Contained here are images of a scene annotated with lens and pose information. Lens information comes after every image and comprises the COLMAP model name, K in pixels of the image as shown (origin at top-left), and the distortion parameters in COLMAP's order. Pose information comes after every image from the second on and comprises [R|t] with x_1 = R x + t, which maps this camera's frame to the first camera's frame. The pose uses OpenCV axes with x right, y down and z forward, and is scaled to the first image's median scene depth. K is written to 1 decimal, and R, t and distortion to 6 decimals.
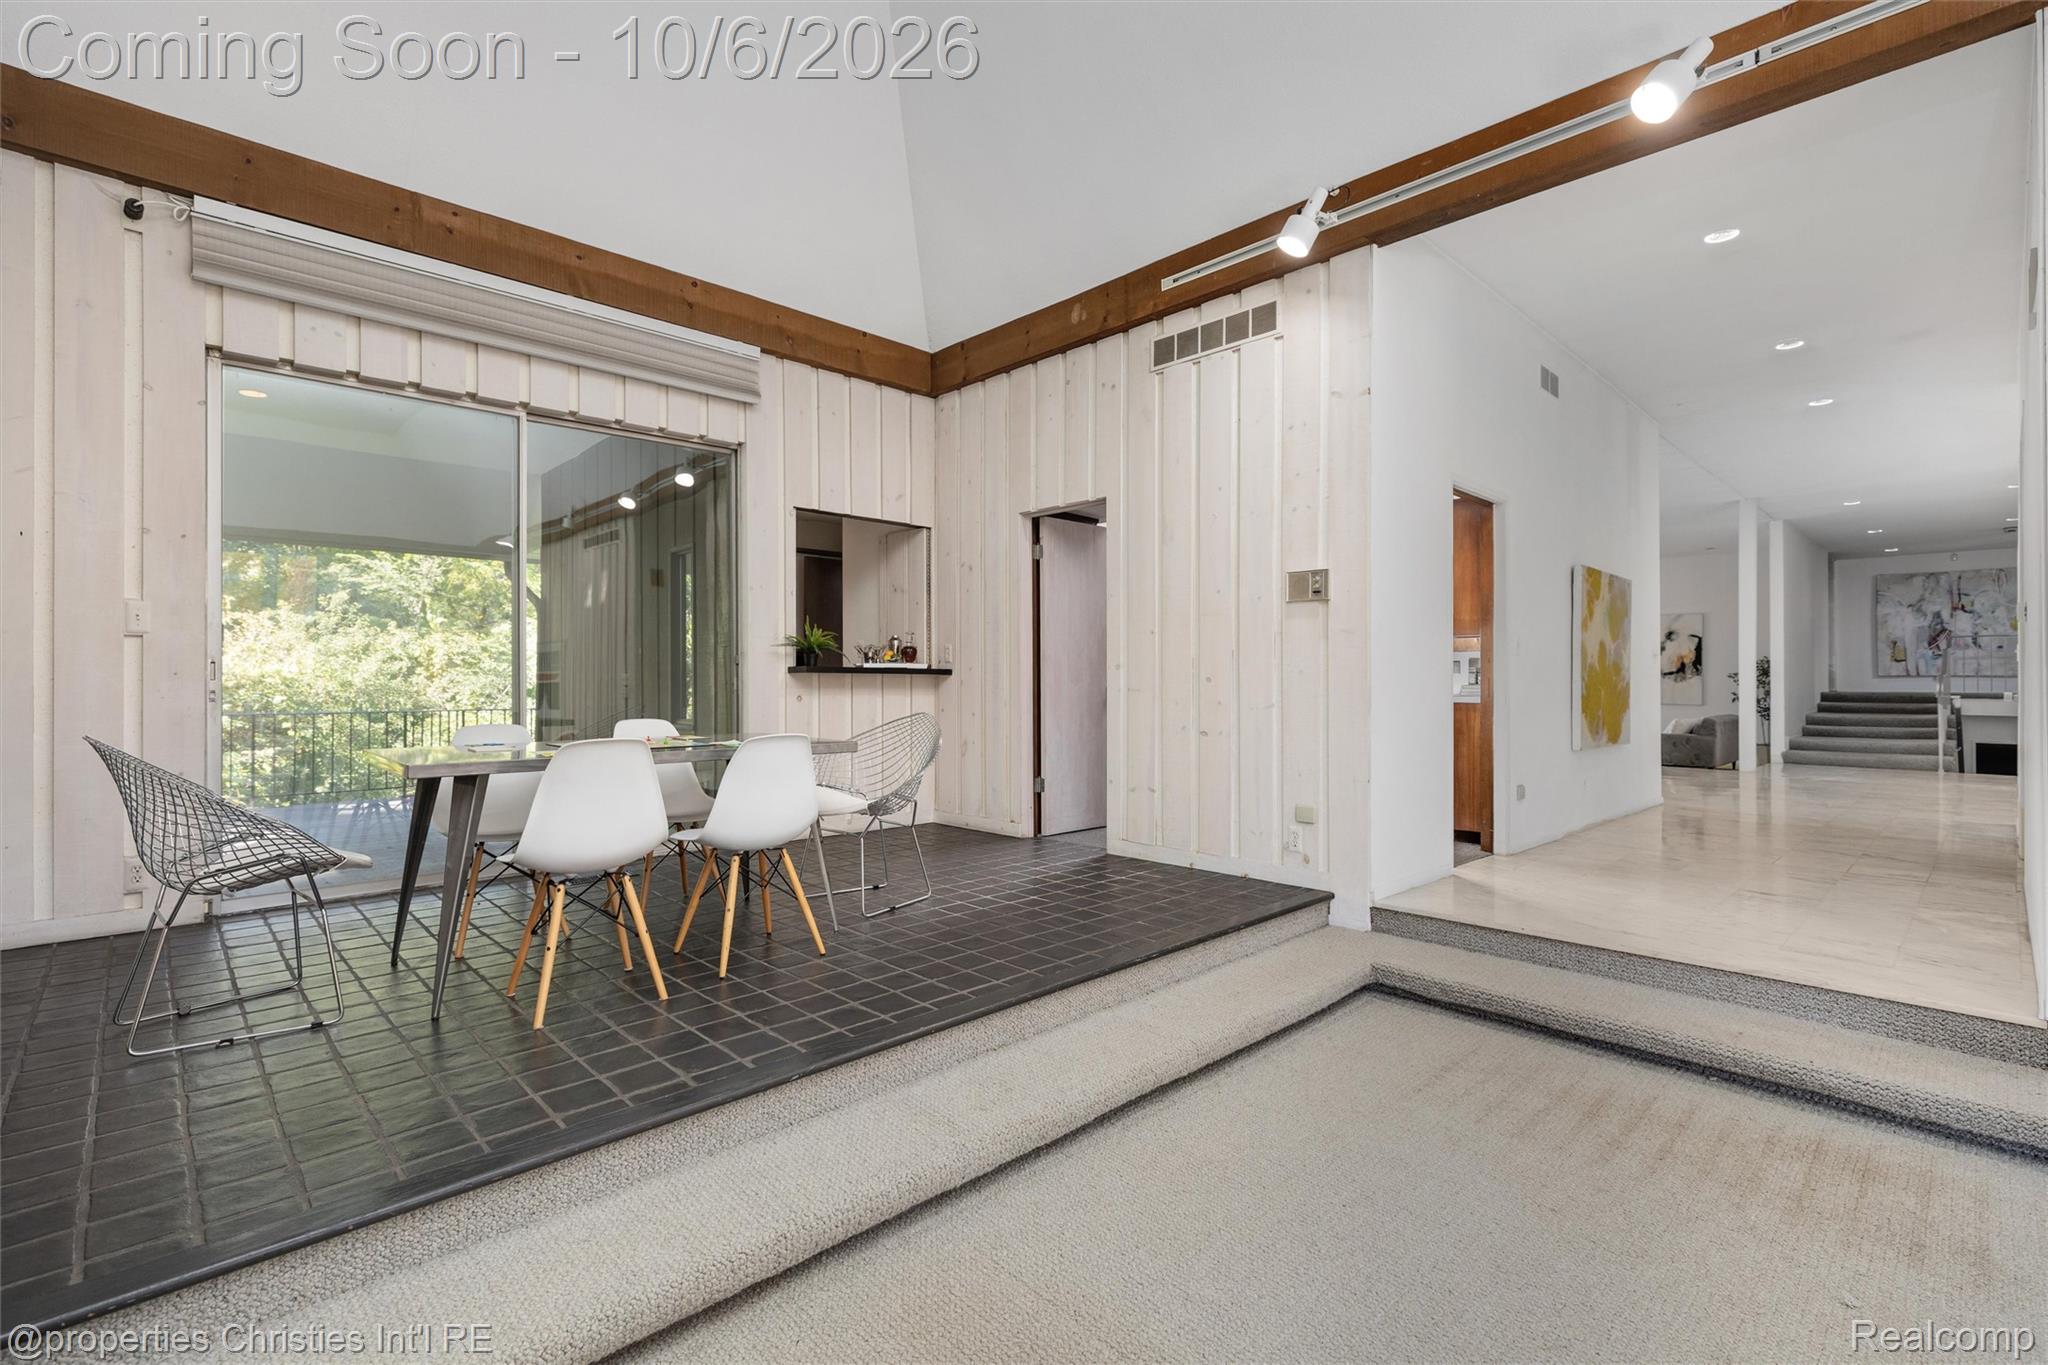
lens RADIAL K [[923.7, 0, 1024.0], [0, 923.7, 682.5], [0, 0, 1]] dist [0.001317, 0.000238]
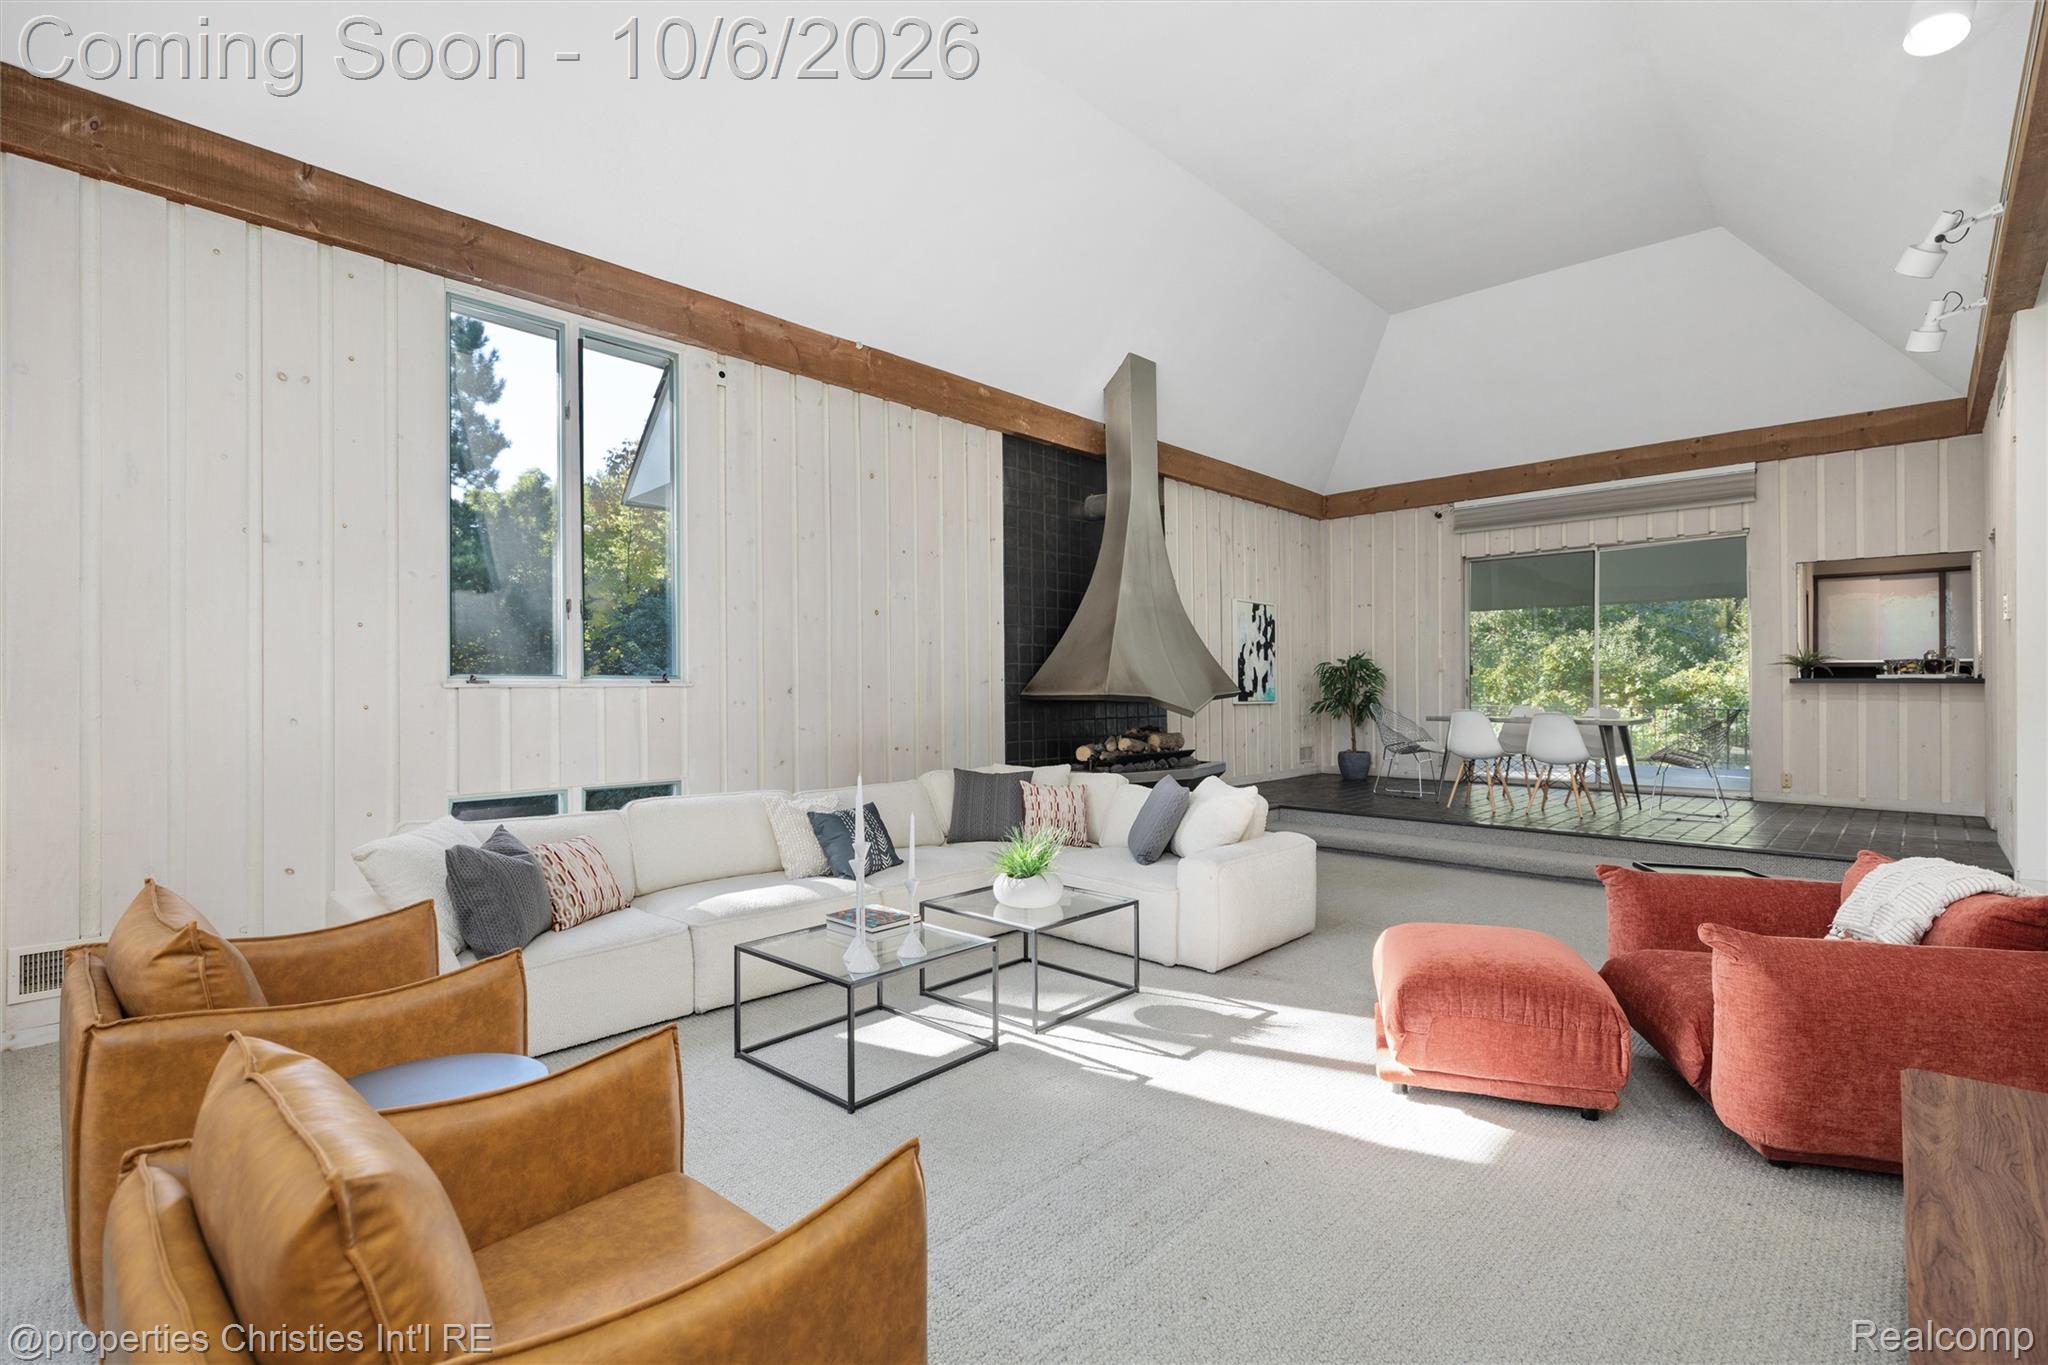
lens RADIAL K [[923.7, 0, 1024.0], [0, 923.7, 682.5], [0, 0, 1]] dist [0.001317, 0.000238]
pose [[0.038586, -0.002372, -0.999252, 1.091046], [-0.007194, 0.999971, -0.002652, 0.001150], [0.999229, 0.007291, 0.038568, -0.207400]]
